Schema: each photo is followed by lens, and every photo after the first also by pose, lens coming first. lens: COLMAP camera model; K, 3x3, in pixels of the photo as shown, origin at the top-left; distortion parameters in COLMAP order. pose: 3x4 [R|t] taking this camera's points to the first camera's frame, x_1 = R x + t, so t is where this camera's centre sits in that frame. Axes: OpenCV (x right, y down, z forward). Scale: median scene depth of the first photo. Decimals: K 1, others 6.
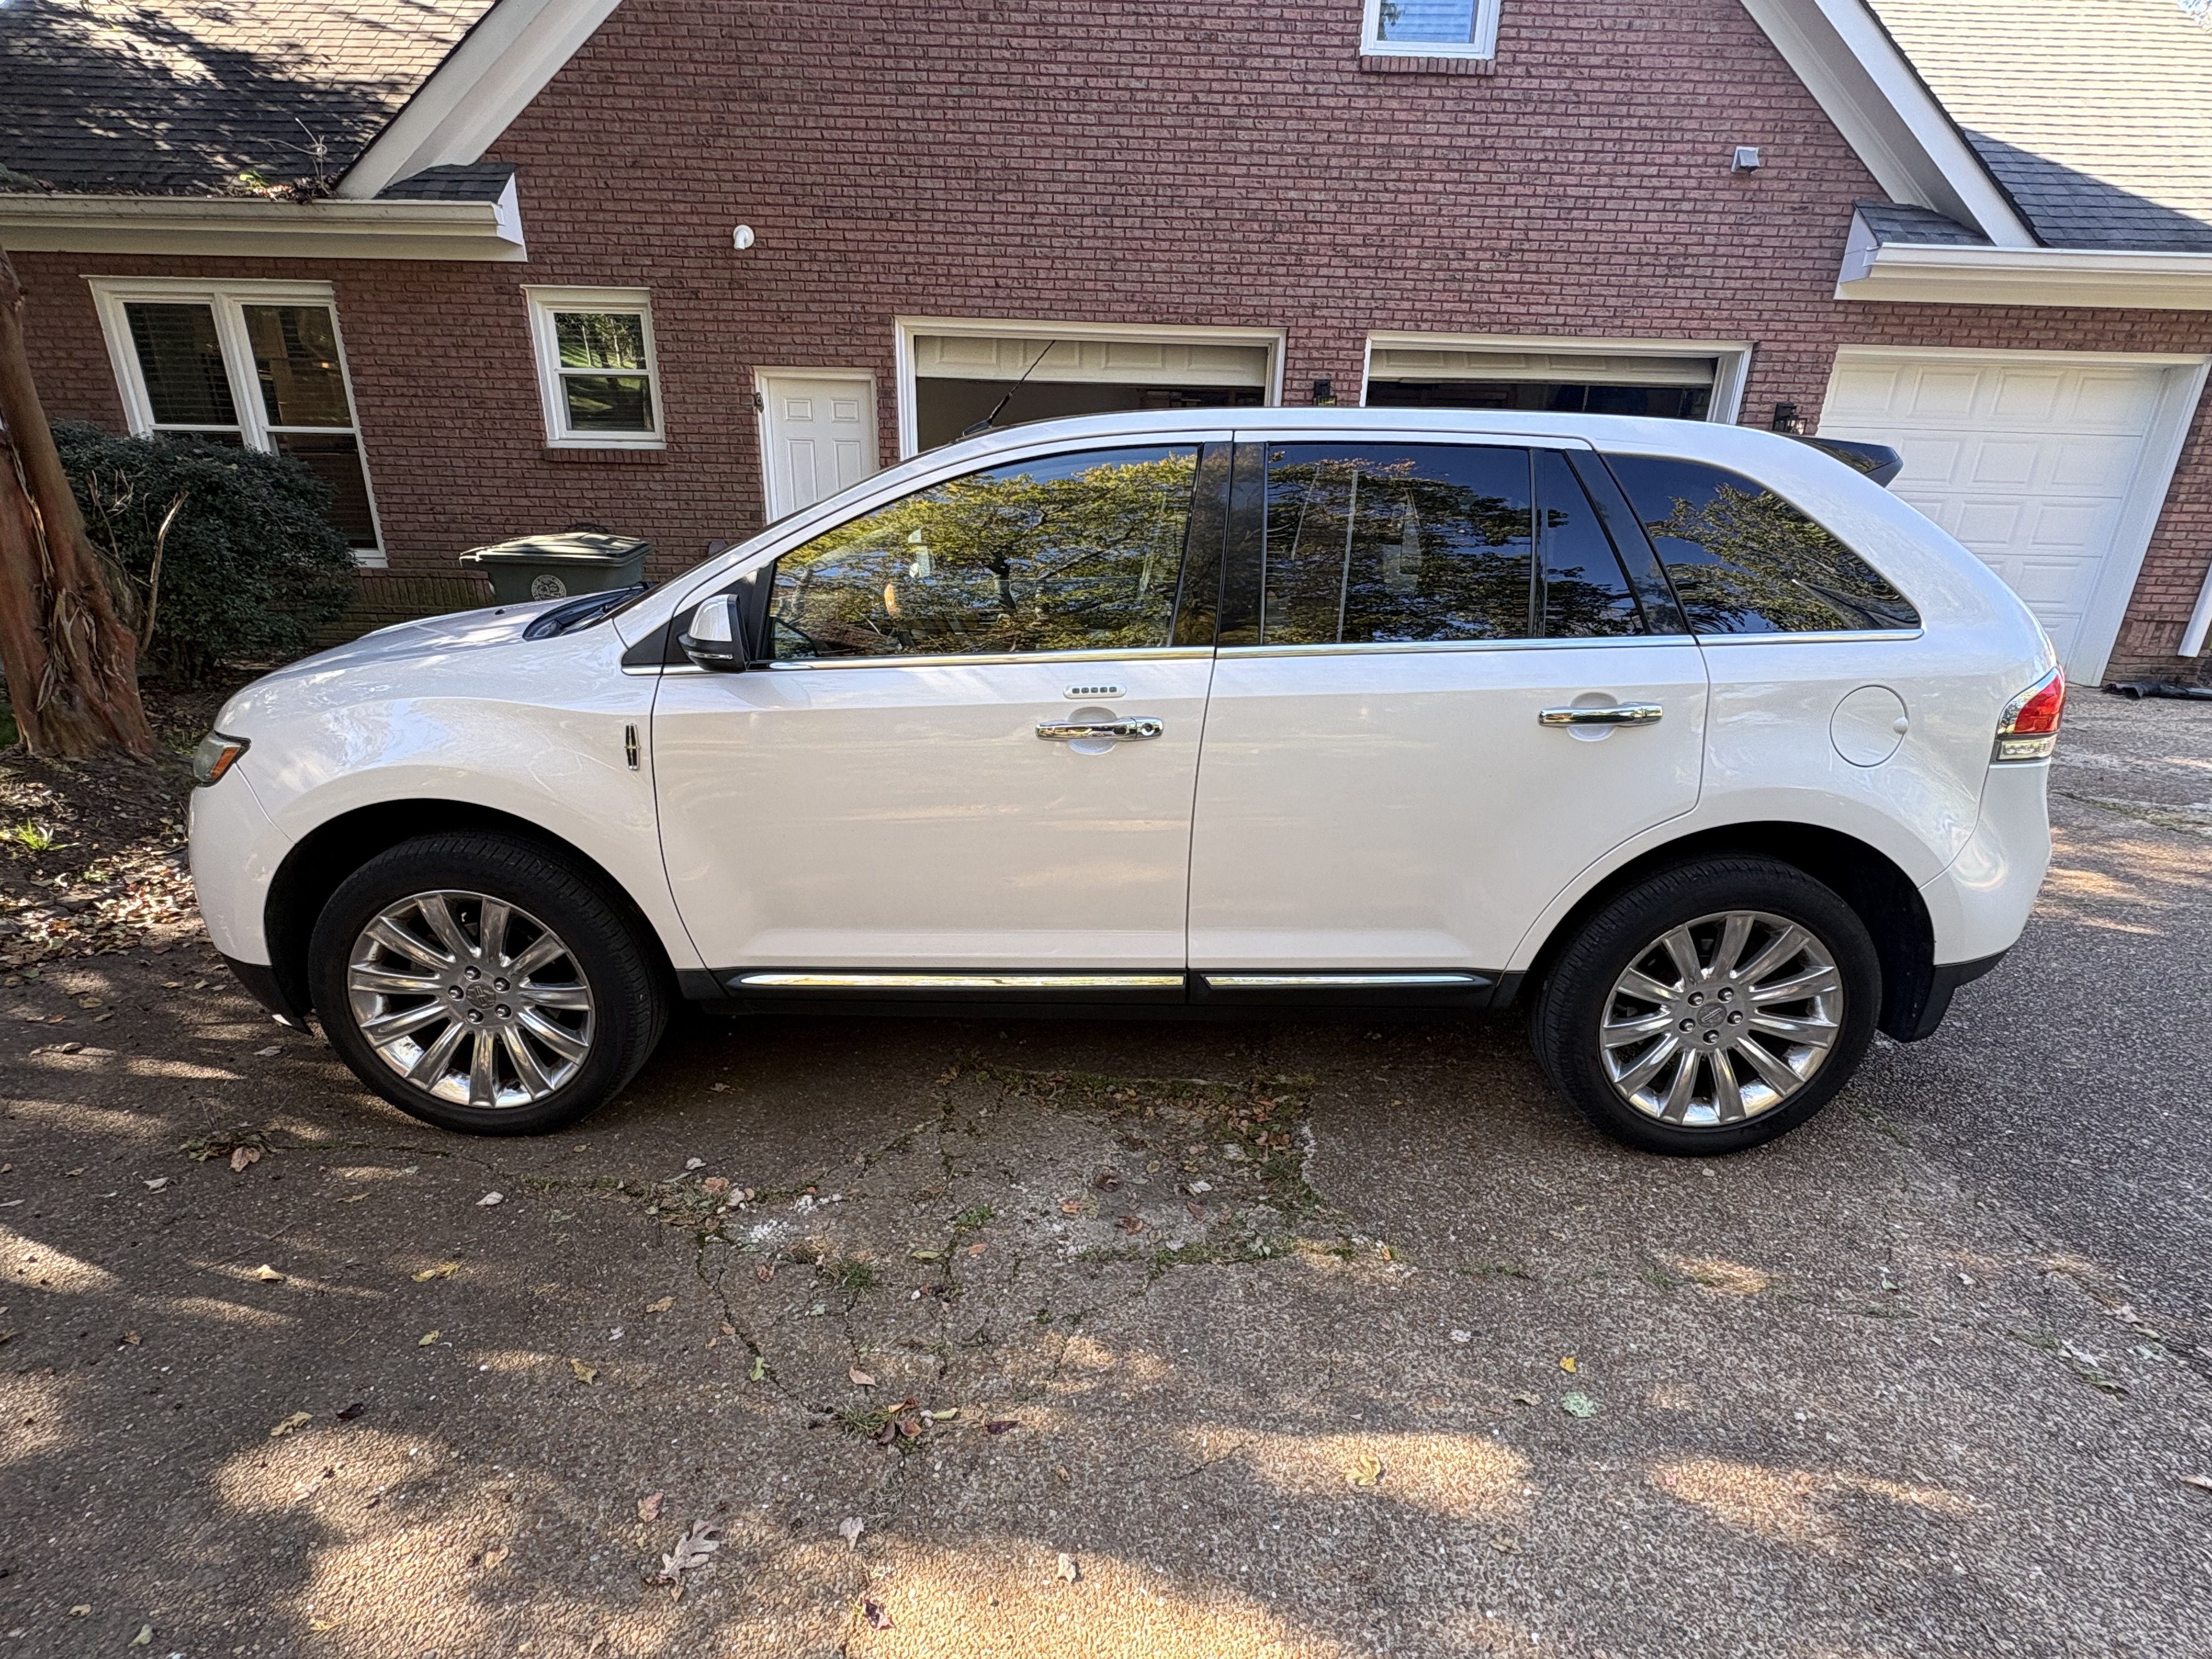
lens RADIAL K [[1033.3, 0, 1101.5], [0, 1033.3, 830.1], [0, 0, 1]] dist [-0.000004, 0.000431]
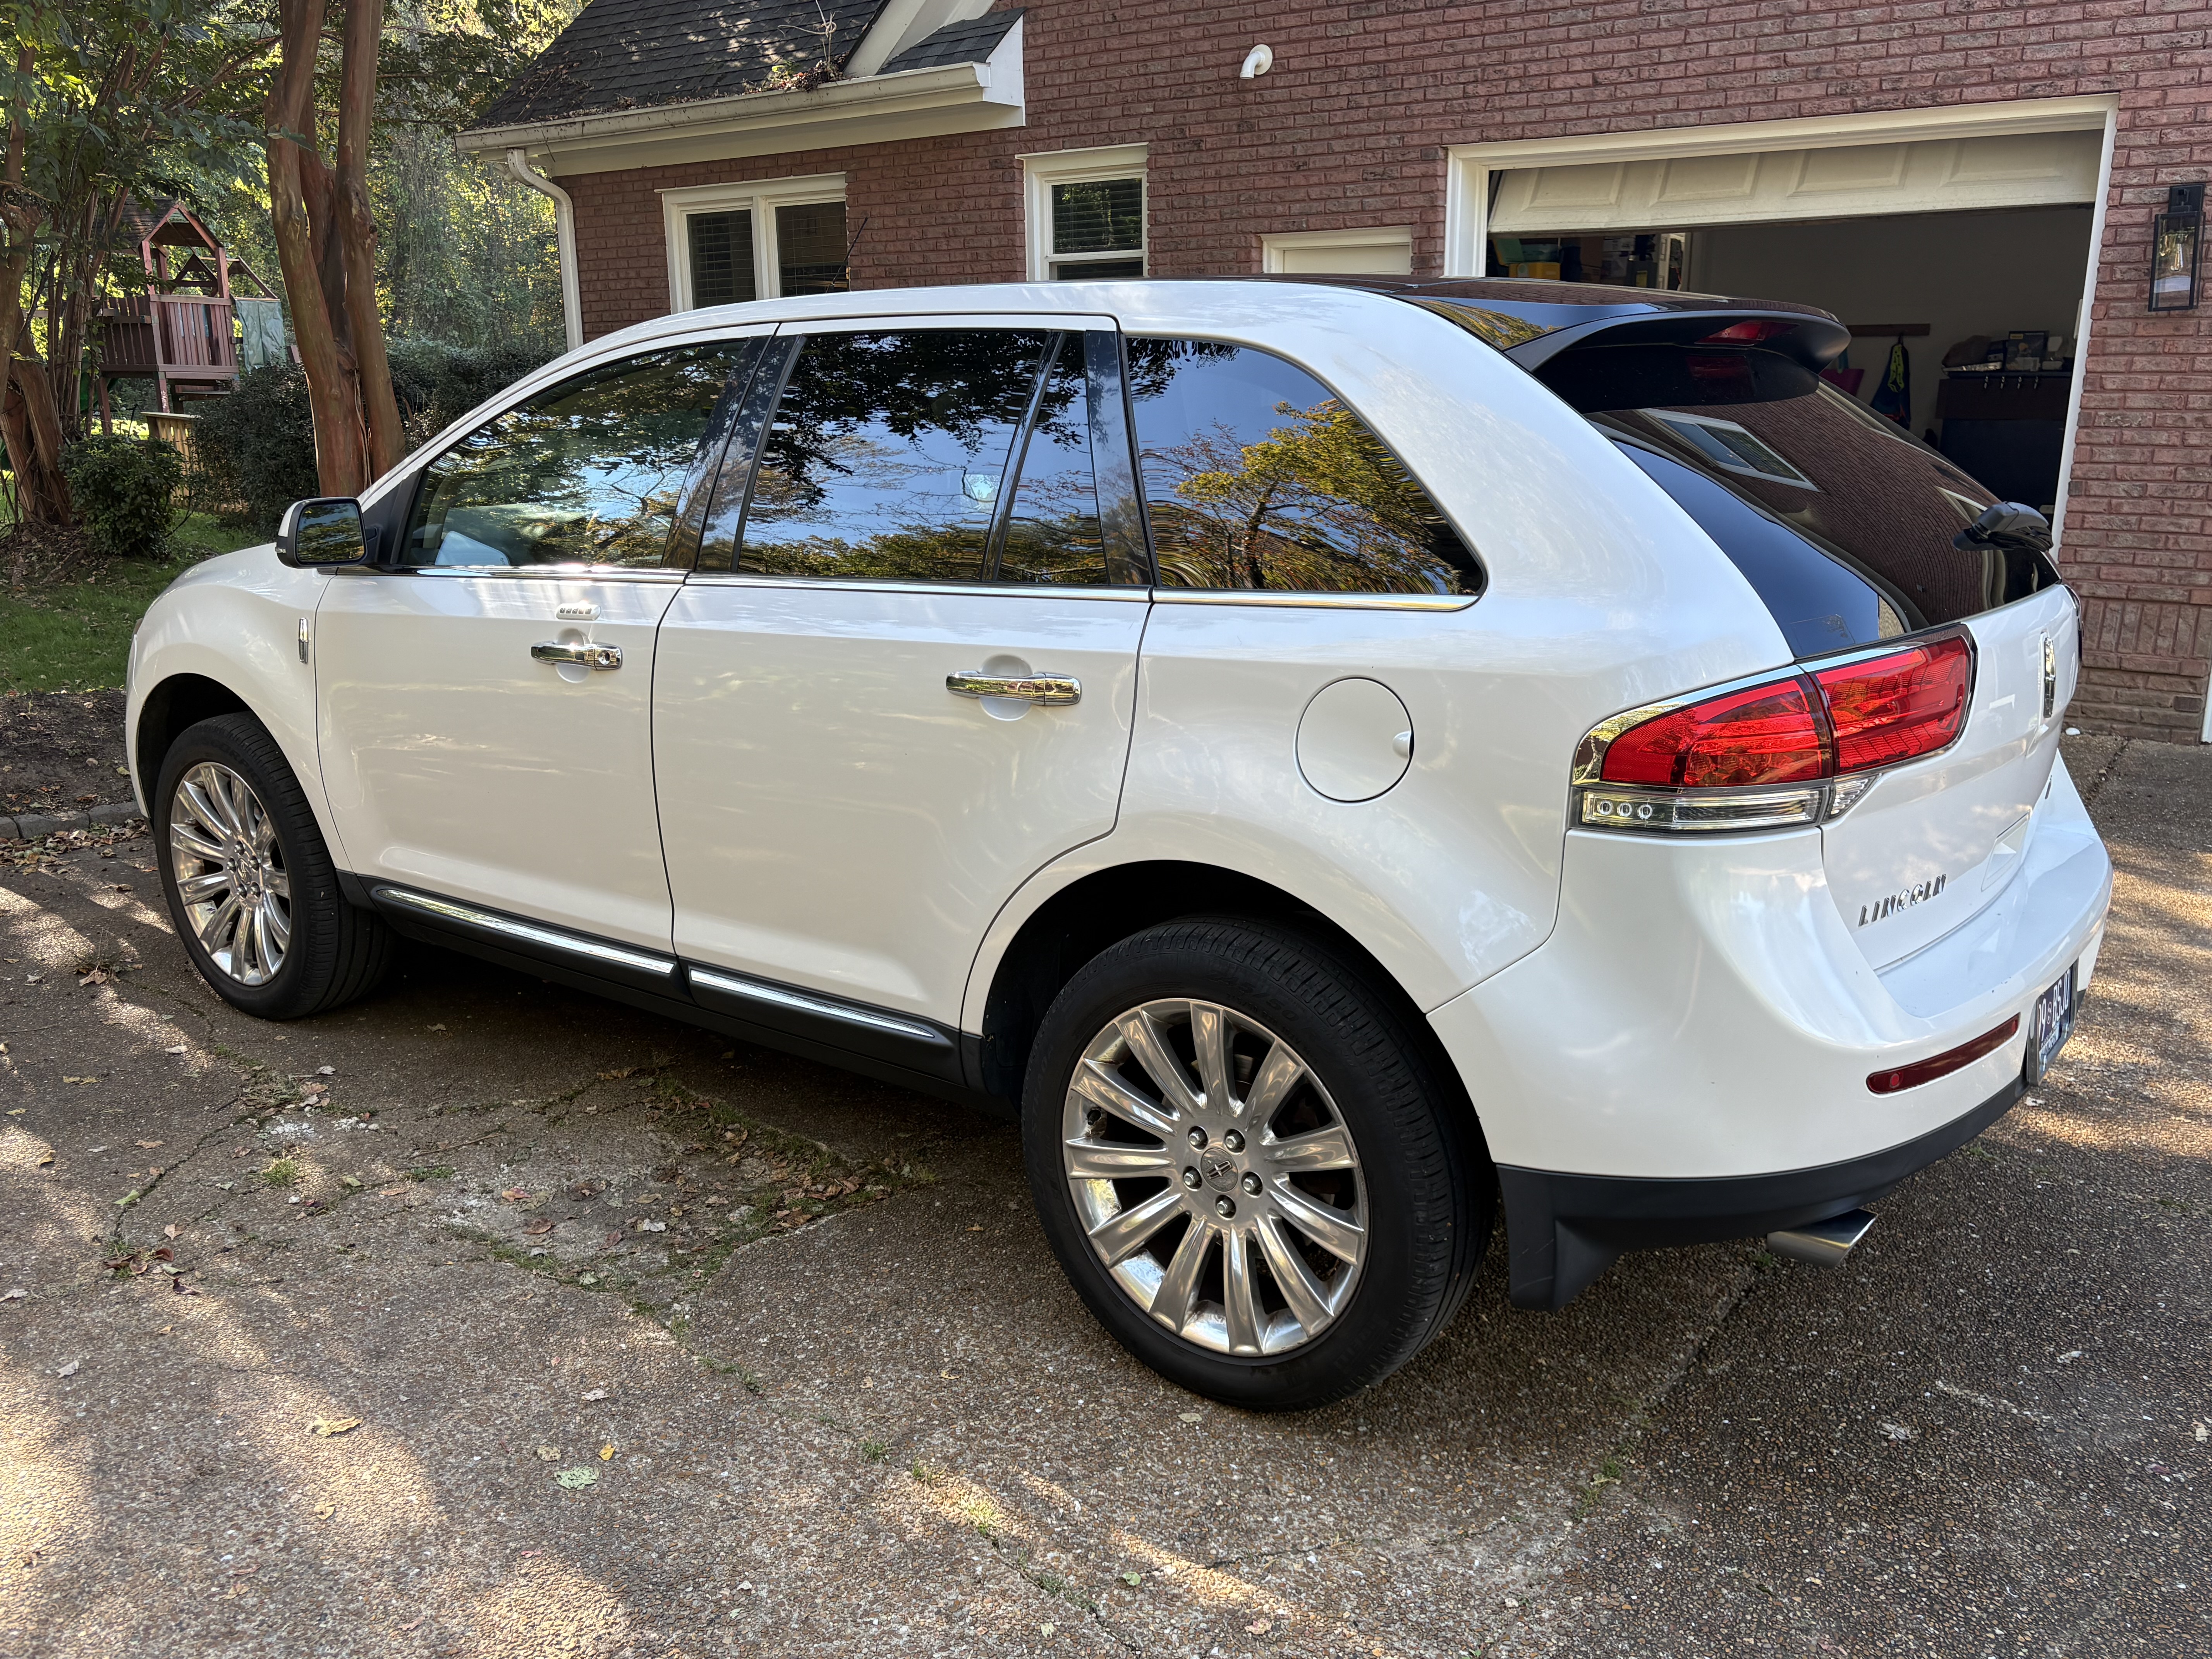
lens RADIAL K [[1776.6, 0, 1111.9], [0, 1776.6, 832.5], [0, 0, 1]] dist [0.024446, -0.005565]
pose [[0.797857, 0.128785, -0.588930, 0.366424], [-0.178280, 0.983625, -0.026432, 0.003514], [0.575882, 0.126084, 0.807752, 0.008859]]
